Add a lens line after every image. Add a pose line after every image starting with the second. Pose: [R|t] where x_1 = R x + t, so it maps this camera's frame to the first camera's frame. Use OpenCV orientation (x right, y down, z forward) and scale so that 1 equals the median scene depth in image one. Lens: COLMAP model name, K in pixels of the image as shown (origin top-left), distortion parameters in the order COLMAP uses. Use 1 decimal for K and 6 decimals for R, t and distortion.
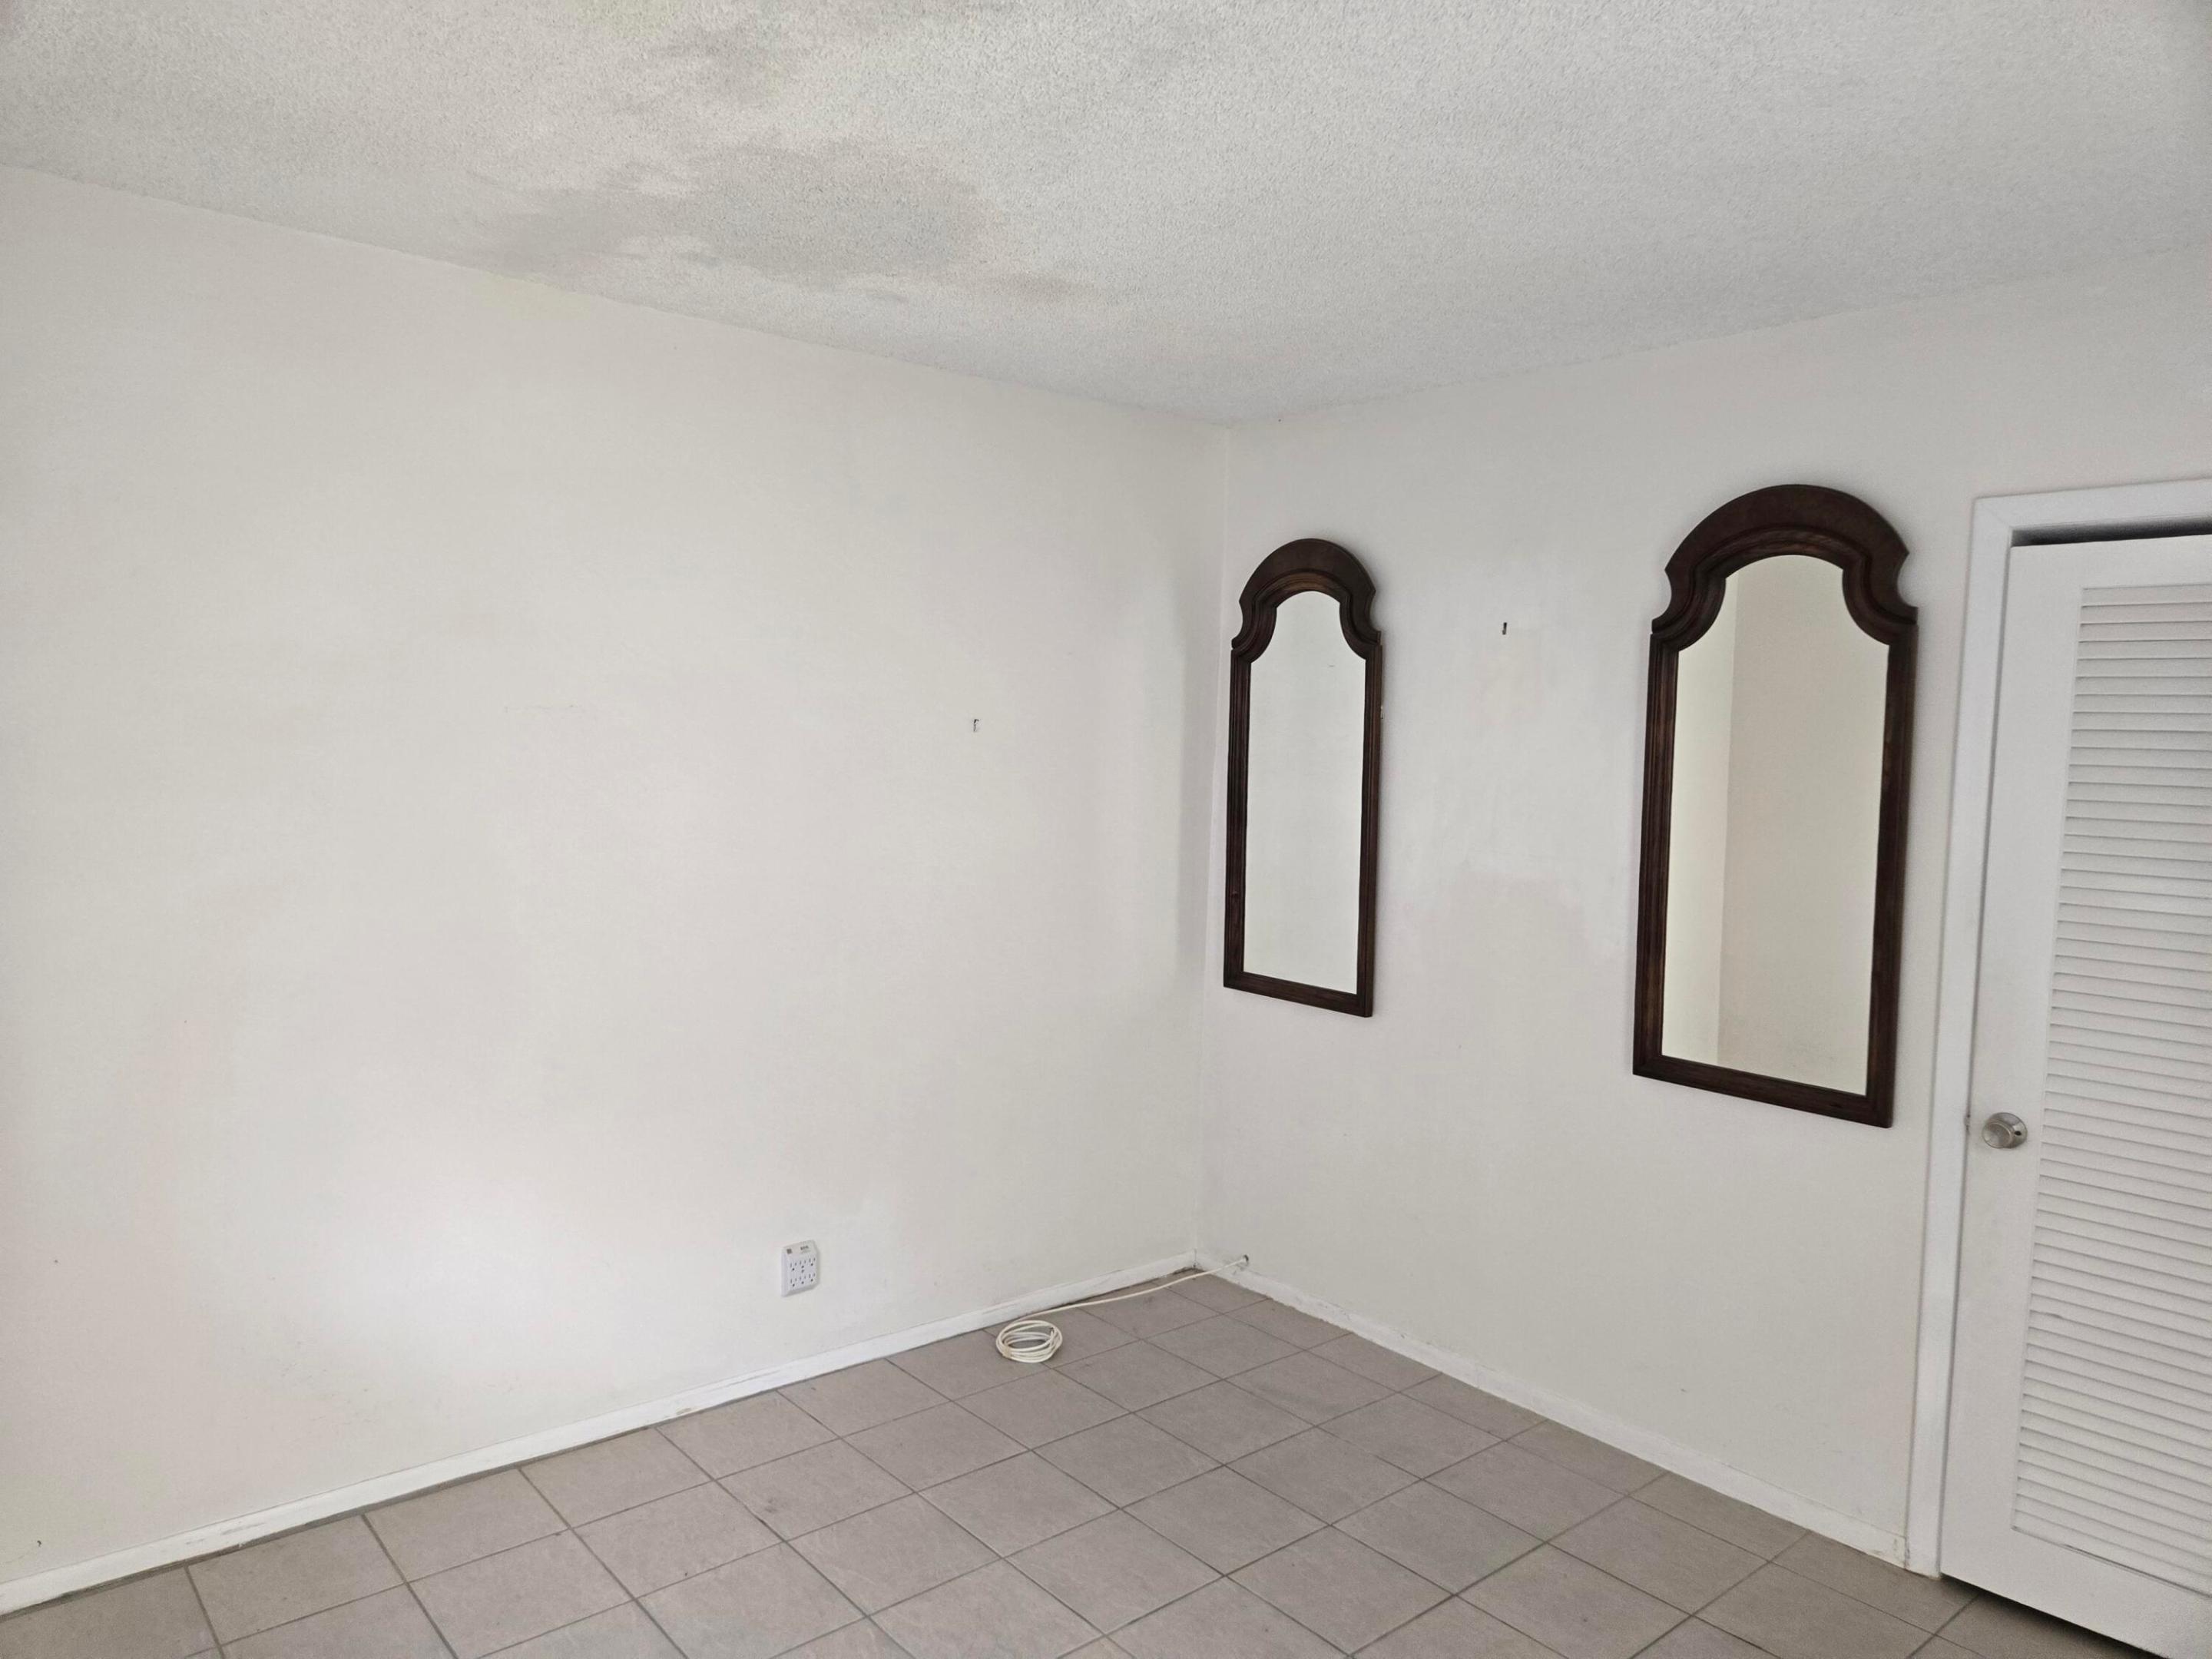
lens RADIAL K [[1479.5, 0, 1106.0], [0, 1479.5, 829.5], [0, 0, 1]] dist [0.068957, -0.048938]
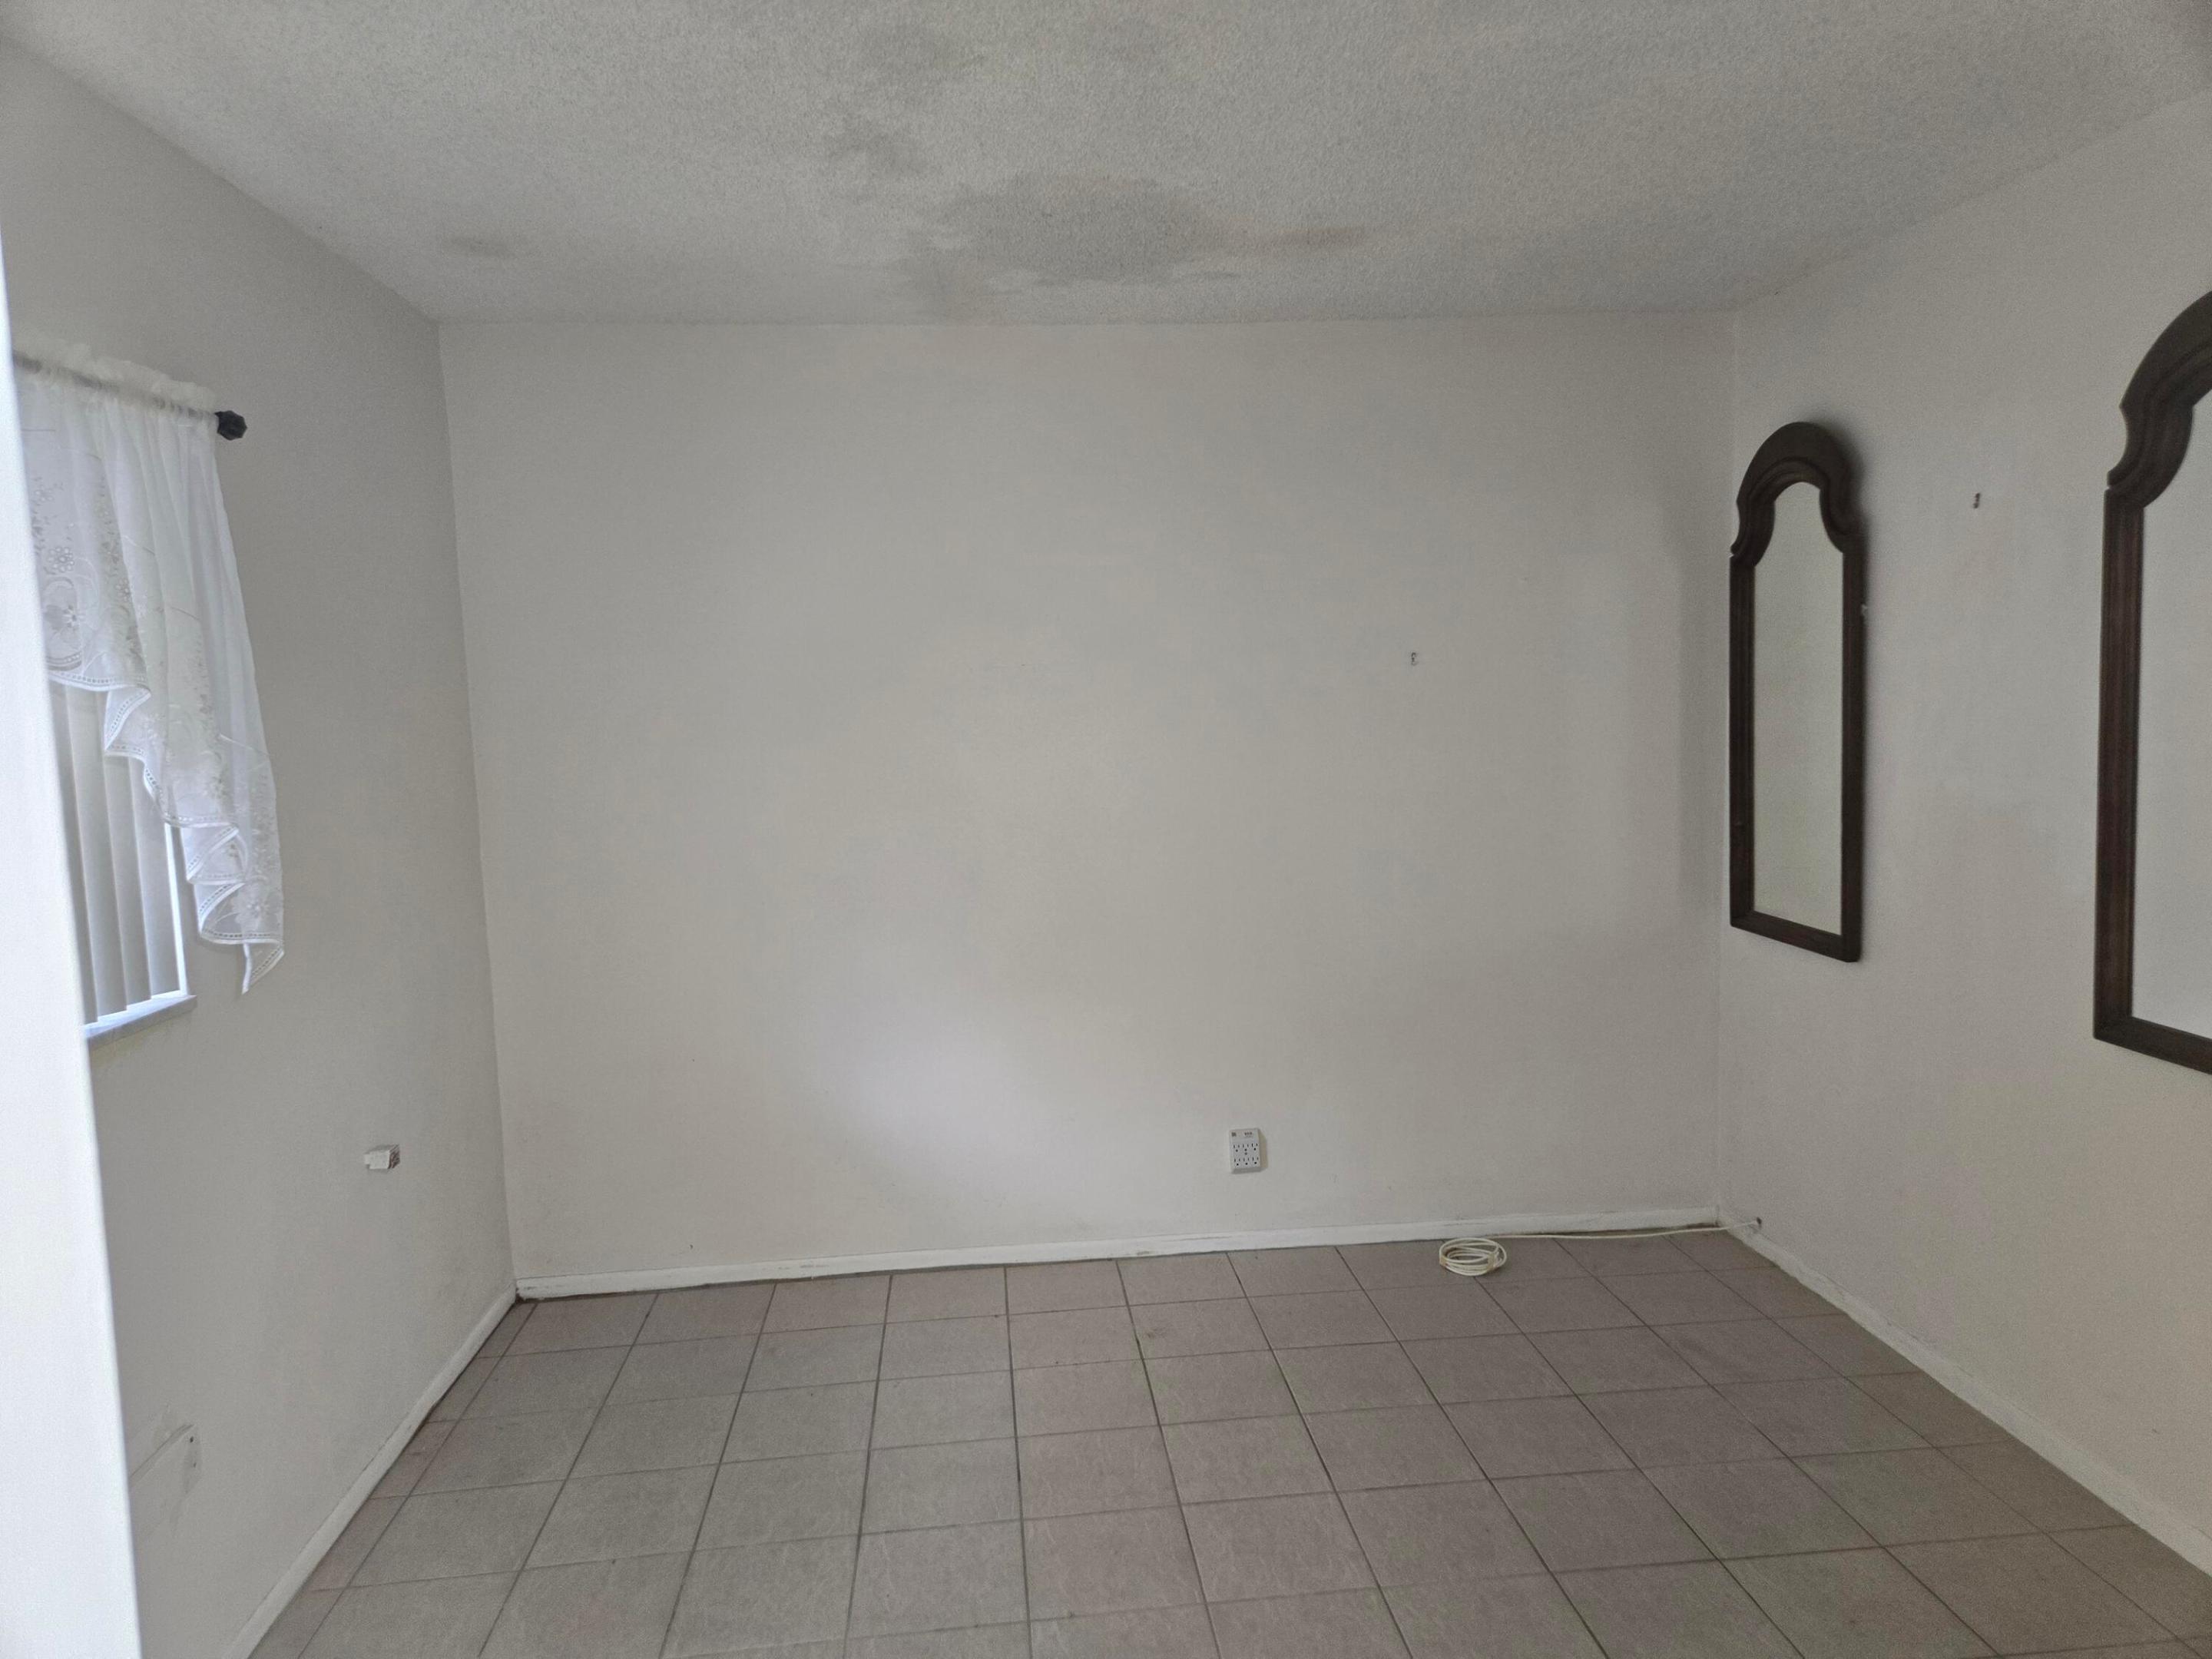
lens RADIAL K [[1483.9, 0, 1112.8], [0, 1483.9, 841.7], [0, 0, 1]] dist [0.053317, -0.002374]
pose [[0.826892, 0.007749, -0.562307, 0.340142], [0.015159, 0.999235, 0.036063, 0.017329], [0.562156, -0.038344, 0.826142, 0.020155]]
